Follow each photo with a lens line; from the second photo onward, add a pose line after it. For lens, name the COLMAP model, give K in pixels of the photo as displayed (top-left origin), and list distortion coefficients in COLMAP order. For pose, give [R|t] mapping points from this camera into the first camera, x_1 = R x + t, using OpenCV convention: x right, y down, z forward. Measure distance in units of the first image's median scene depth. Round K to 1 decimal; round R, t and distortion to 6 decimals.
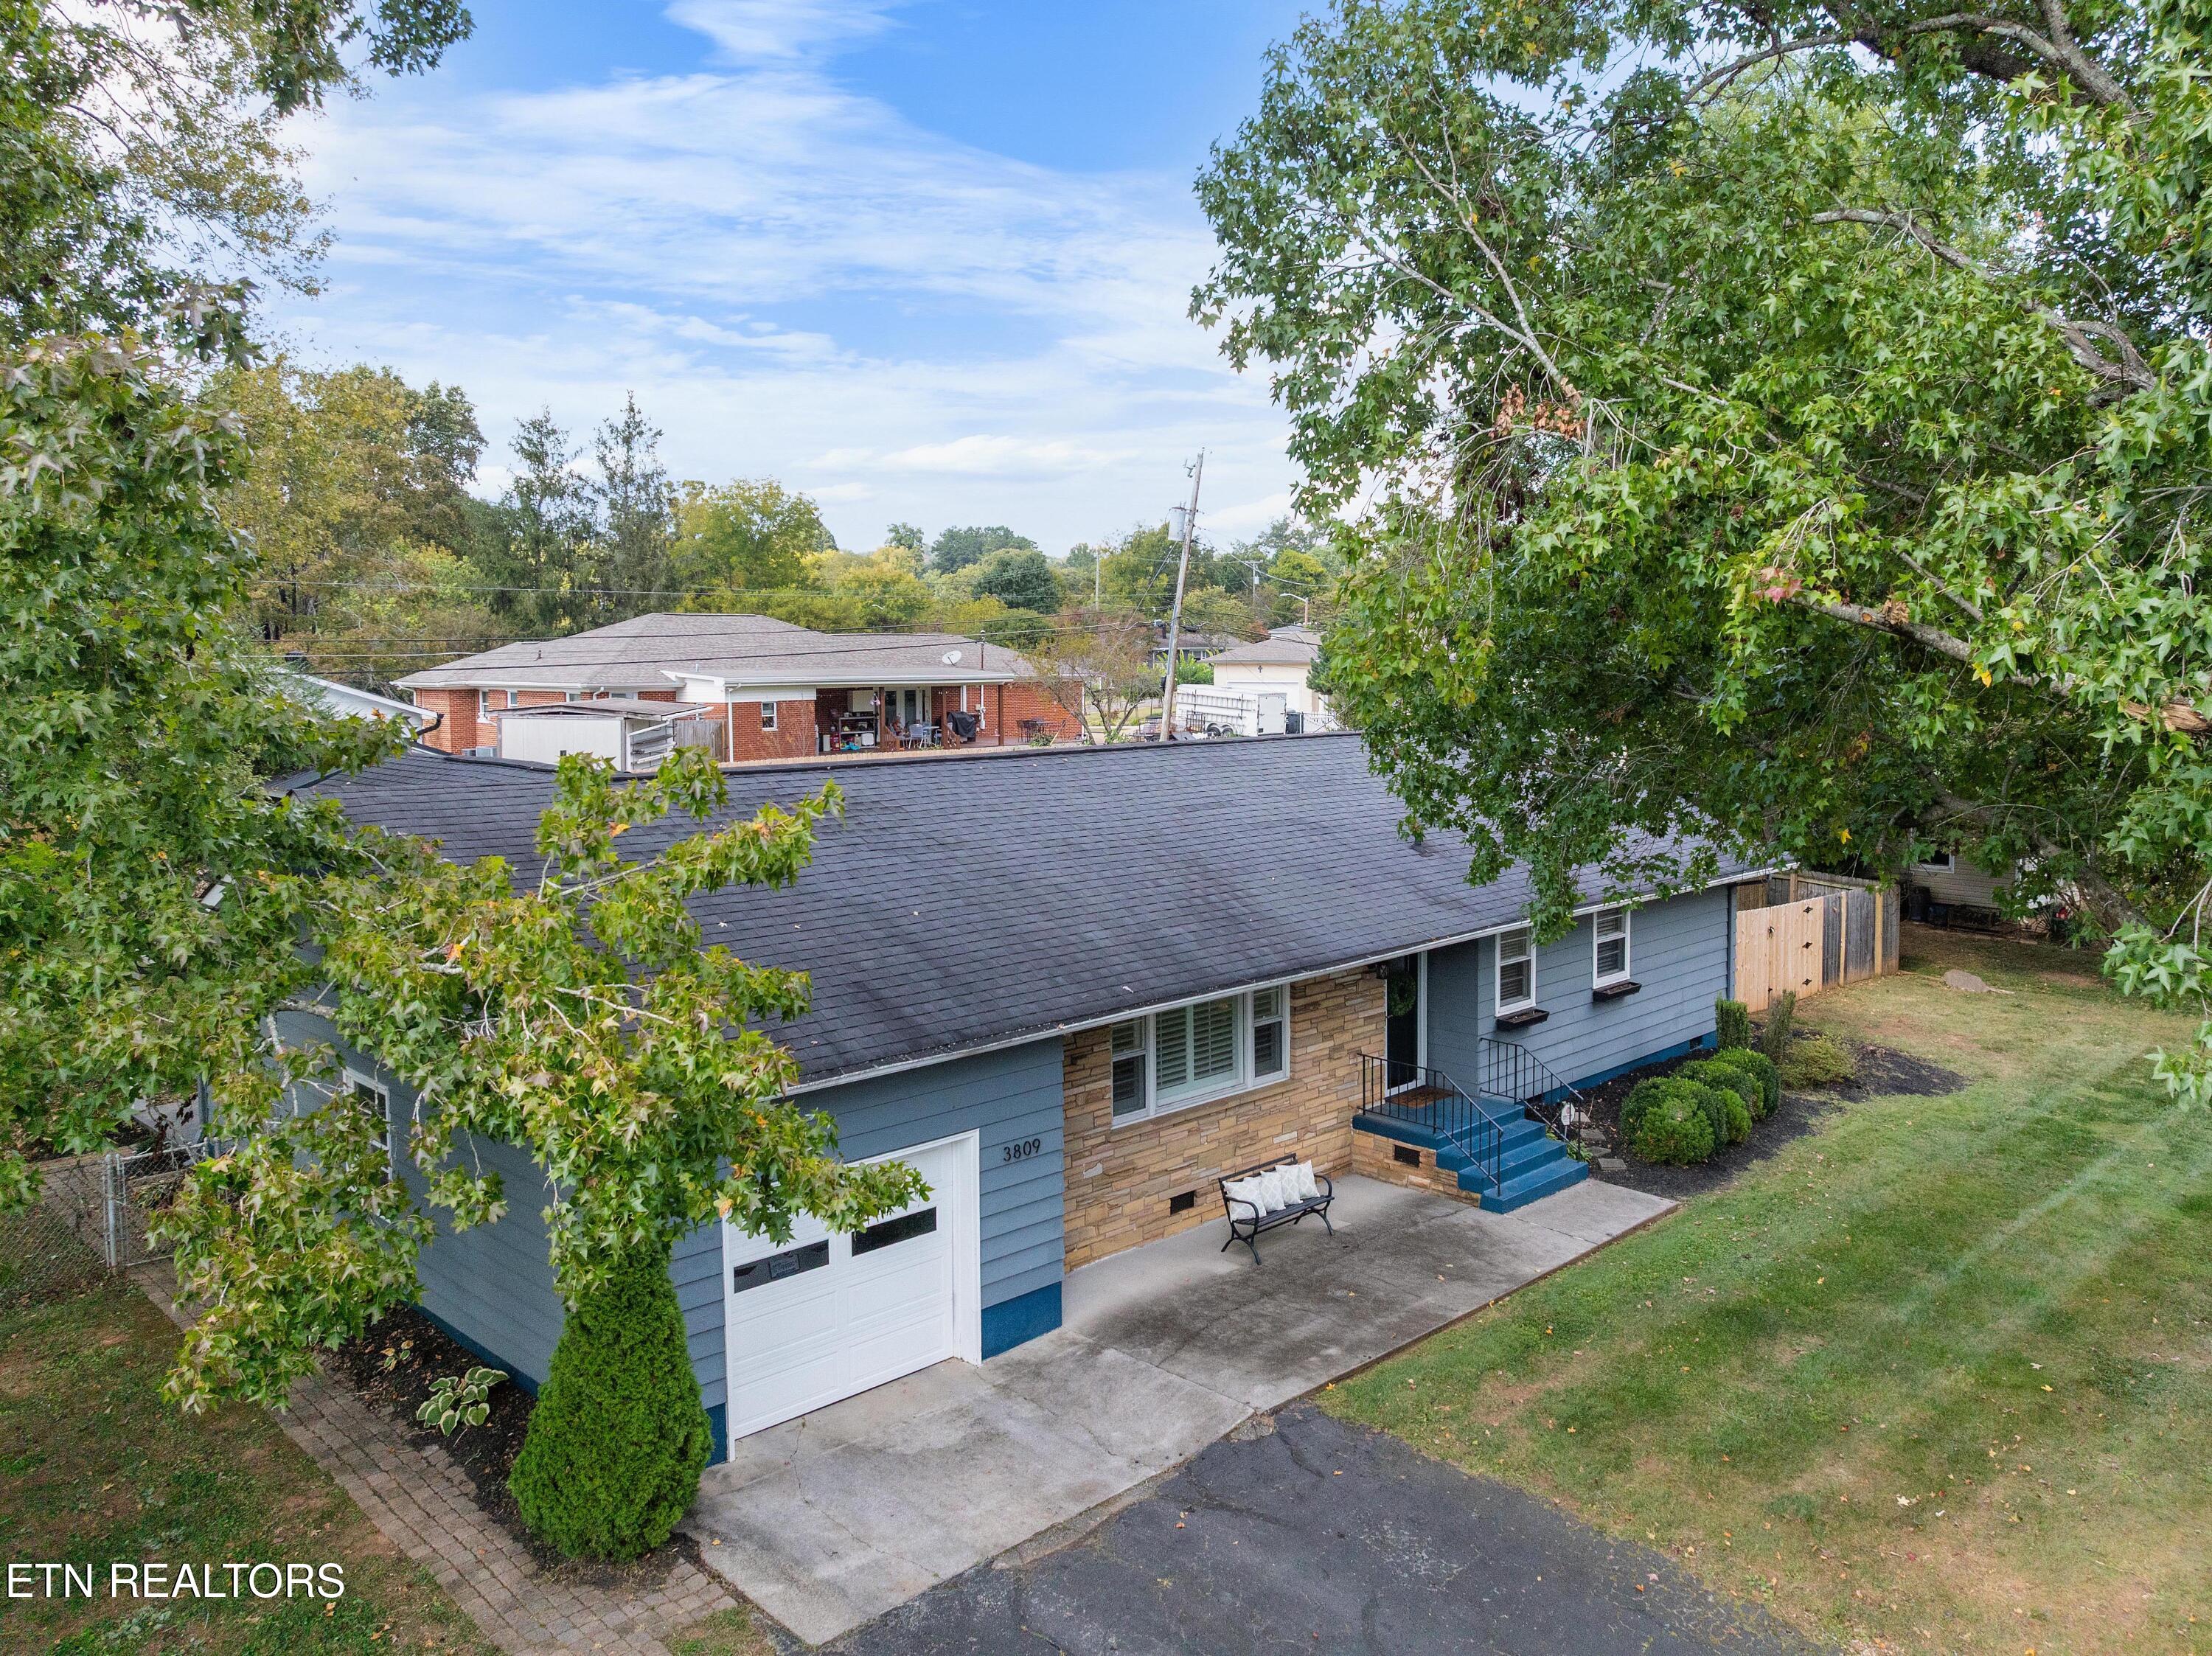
lens RADIAL K [[1692.6, 0, 1197.6], [0, 1692.6, 781.3], [0, 0, 1]] dist [-0.041902, -0.000170]
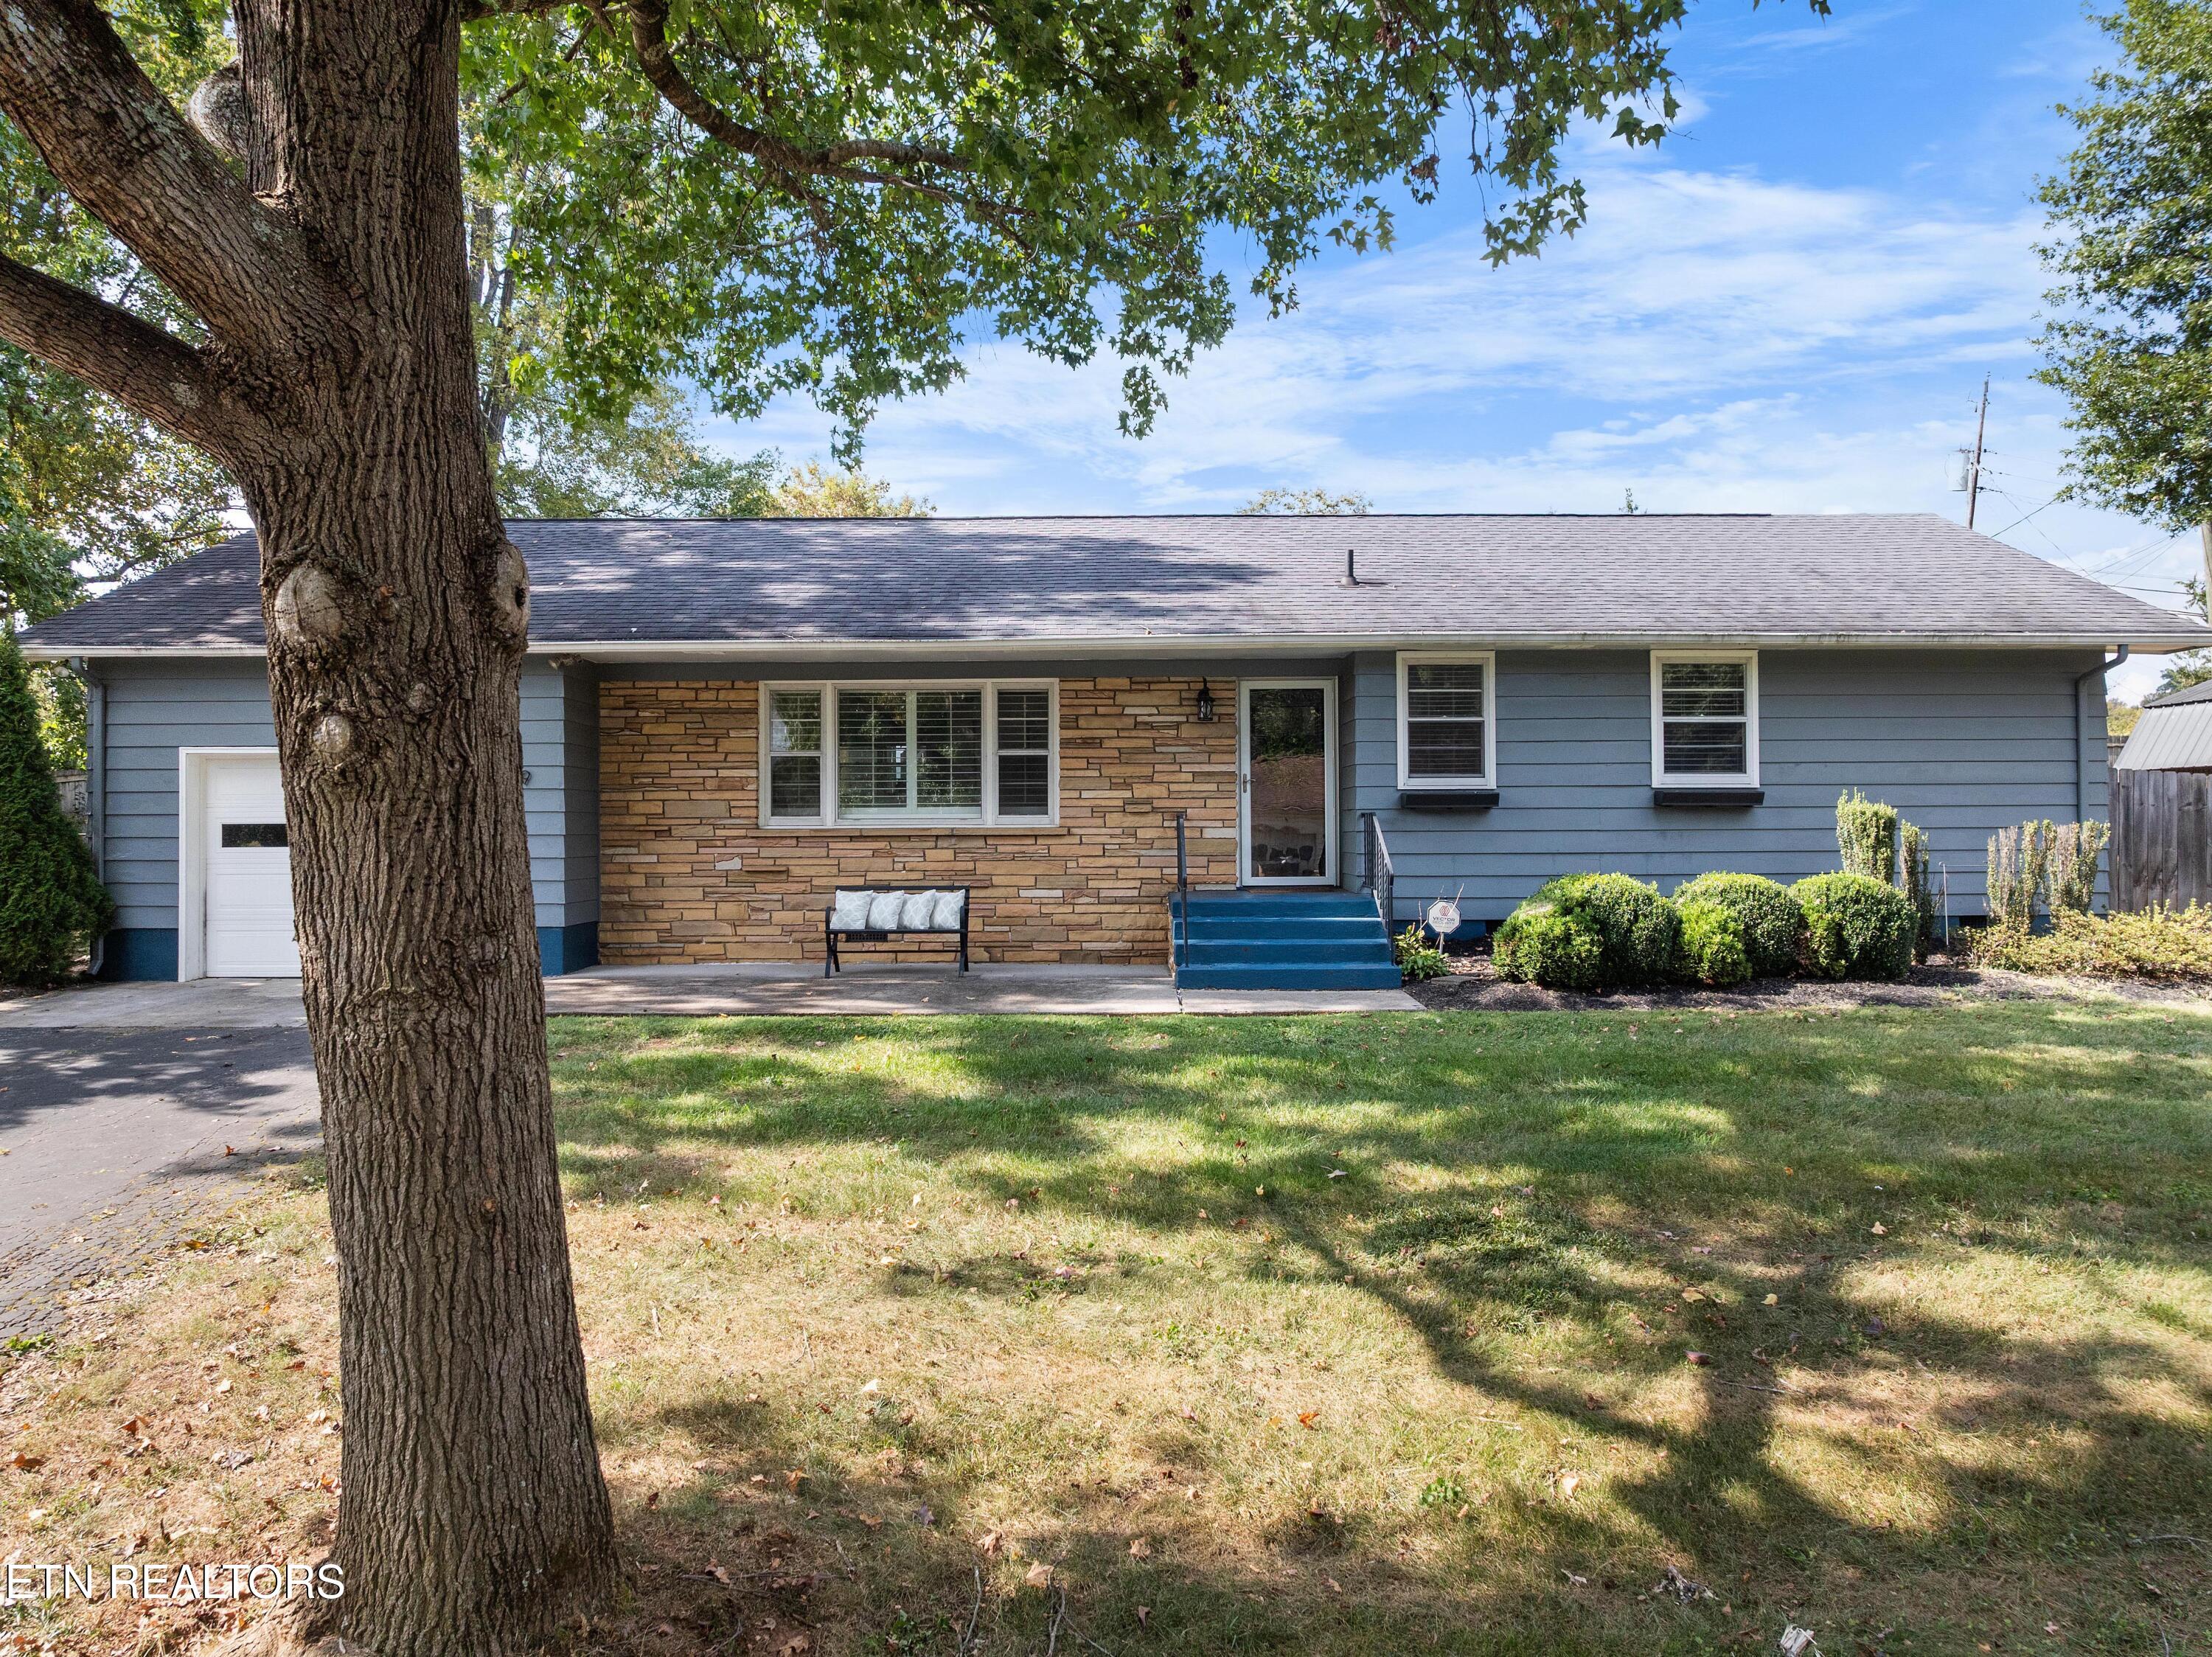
lens RADIAL K [[1543.2, 0, 1106.0], [0, 1543.2, 828.5], [0, 0, 1]] dist [-0.036706, -0.001907]
pose [[0.689922, -0.000146, -0.723884, 0.820723], [-0.054061, 0.997197, -0.051727, 0.282796], [0.721862, 0.074821, 0.687980, 0.647512]]
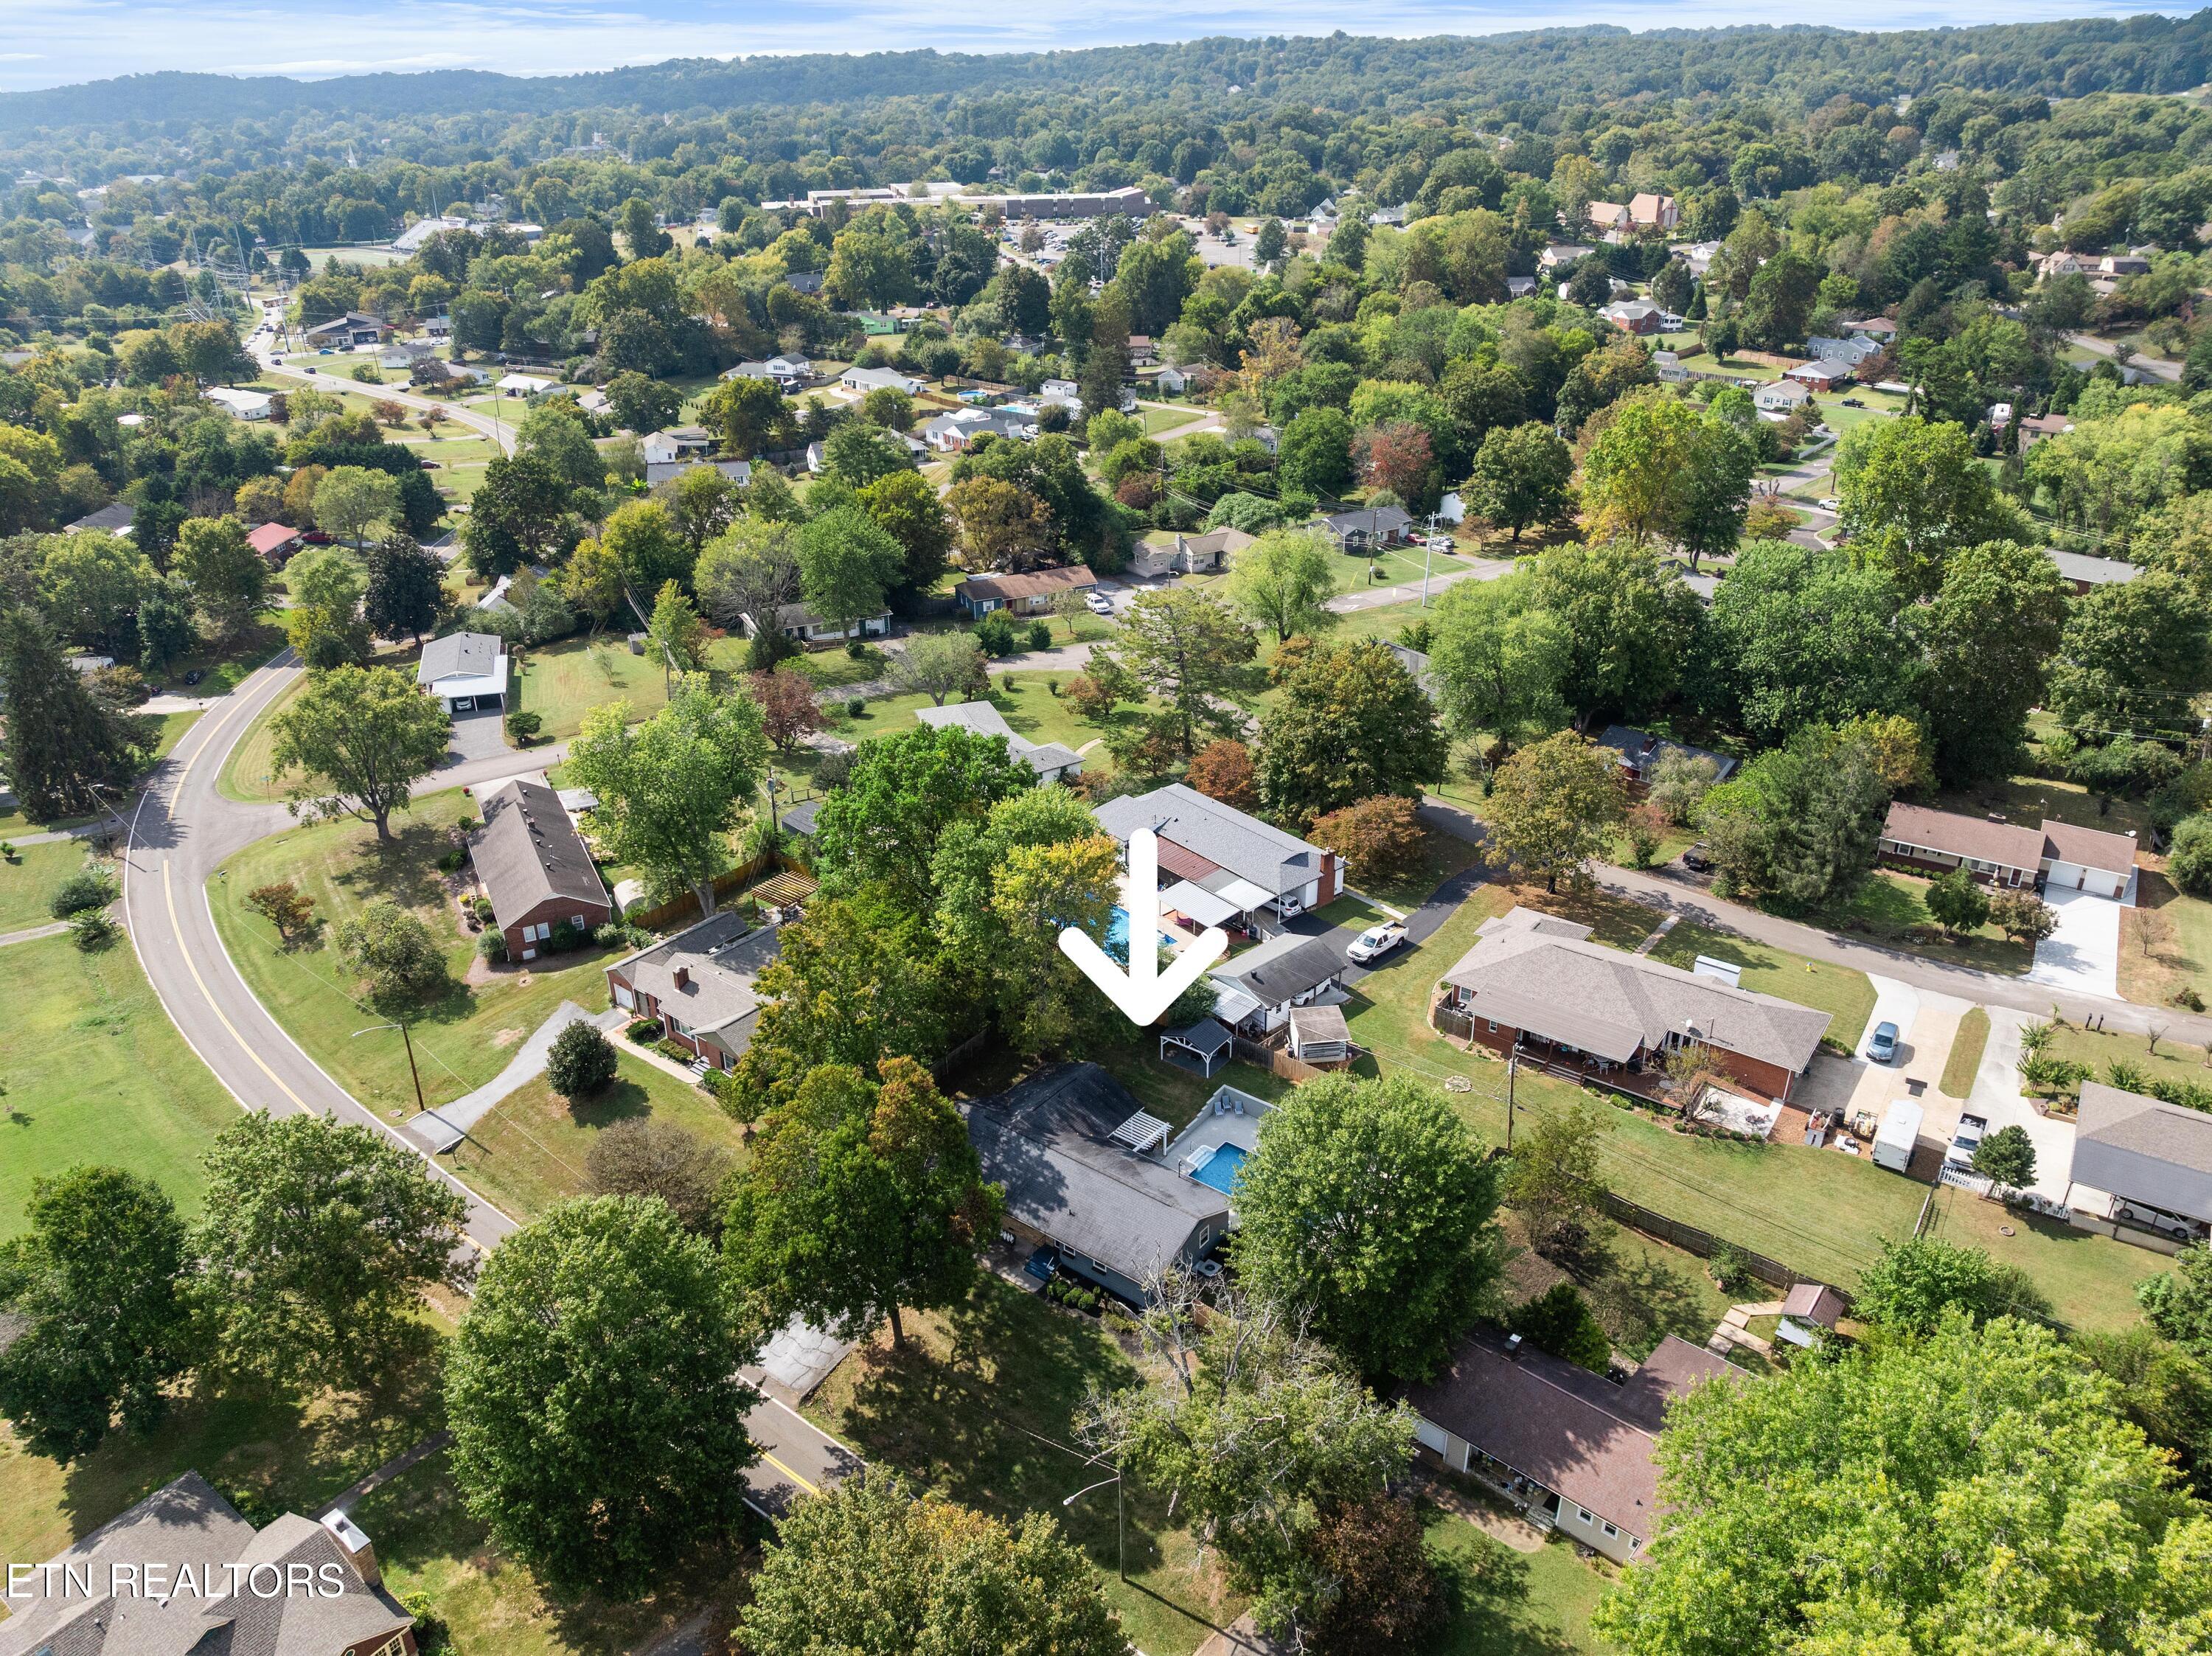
lens RADIAL K [[1543.1, 0, 1106.0], [0, 1543.1, 828.0], [0, 0, 1]] dist [-0.036706, -0.001907]
pose [[0.101981, 0.432213, -0.895986, 5.295740], [-0.067824, 0.901607, 0.427205, -4.170712], [0.992472, 0.017203, 0.121262, 0.794709]]
